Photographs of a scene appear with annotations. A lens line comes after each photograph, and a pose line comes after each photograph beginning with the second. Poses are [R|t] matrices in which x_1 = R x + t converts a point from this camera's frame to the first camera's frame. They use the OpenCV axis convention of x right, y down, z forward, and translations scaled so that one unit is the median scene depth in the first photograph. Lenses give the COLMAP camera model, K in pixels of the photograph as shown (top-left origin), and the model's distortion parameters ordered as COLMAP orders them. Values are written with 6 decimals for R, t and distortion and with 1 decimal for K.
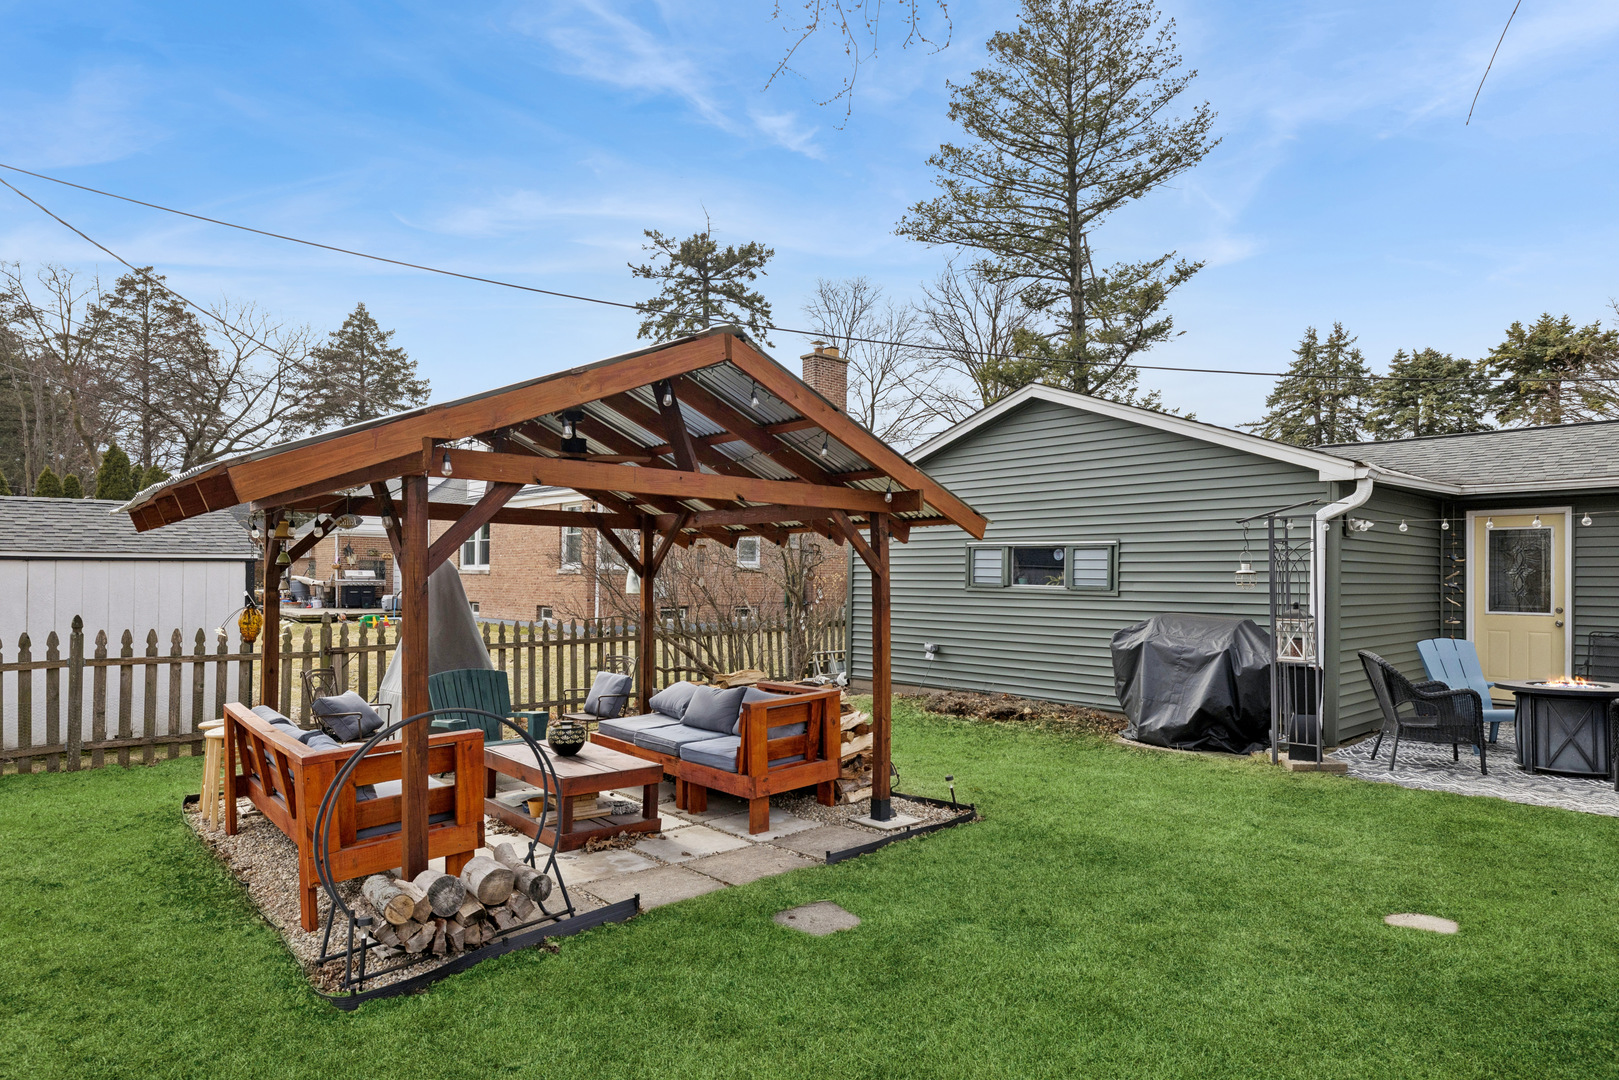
lens RADIAL K [[921.0, 0, 820.3], [0, 921.0, 575.1], [0, 0, 1]] dist [0.004013, 0.001922]
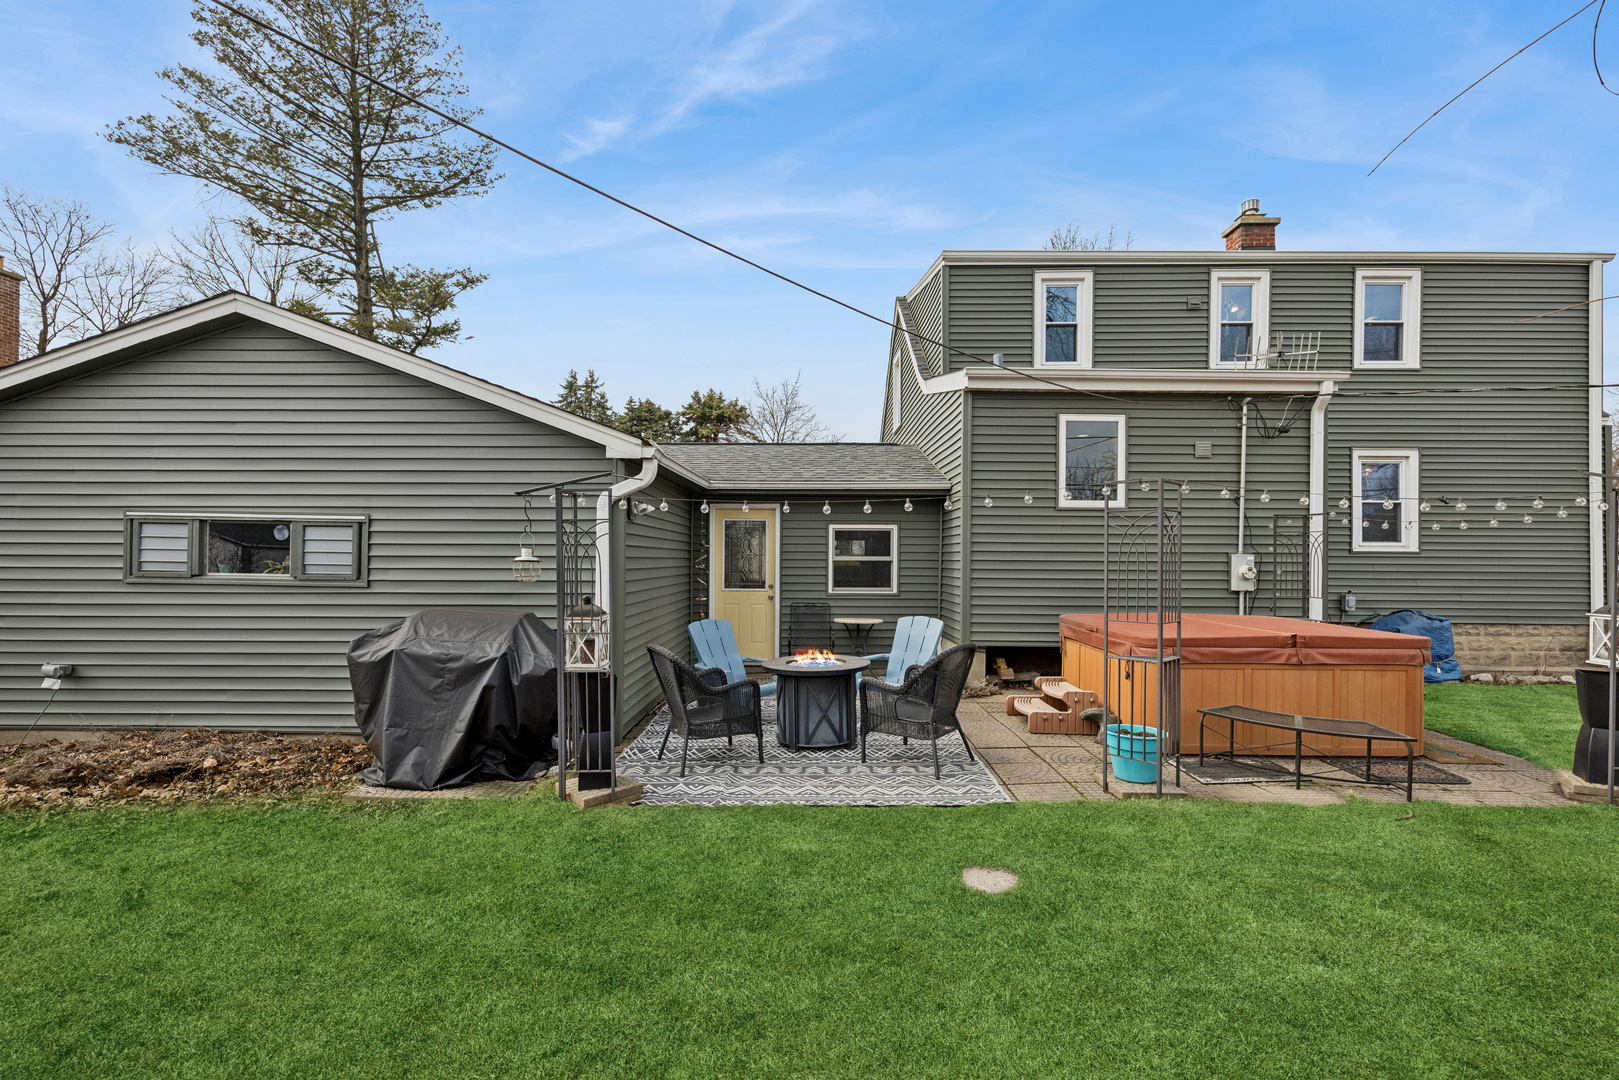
lens RADIAL K [[692.8, 0, 810.7], [0, 692.8, 555.7], [0, 0, 1]] dist [0.004174, -0.001199]
pose [[0.680330, -0.000845, 0.732906, 0.123693], [-0.002078, 0.999993, 0.003083, -0.005446], [-0.732903, -0.003620, 0.680323, 0.269974]]
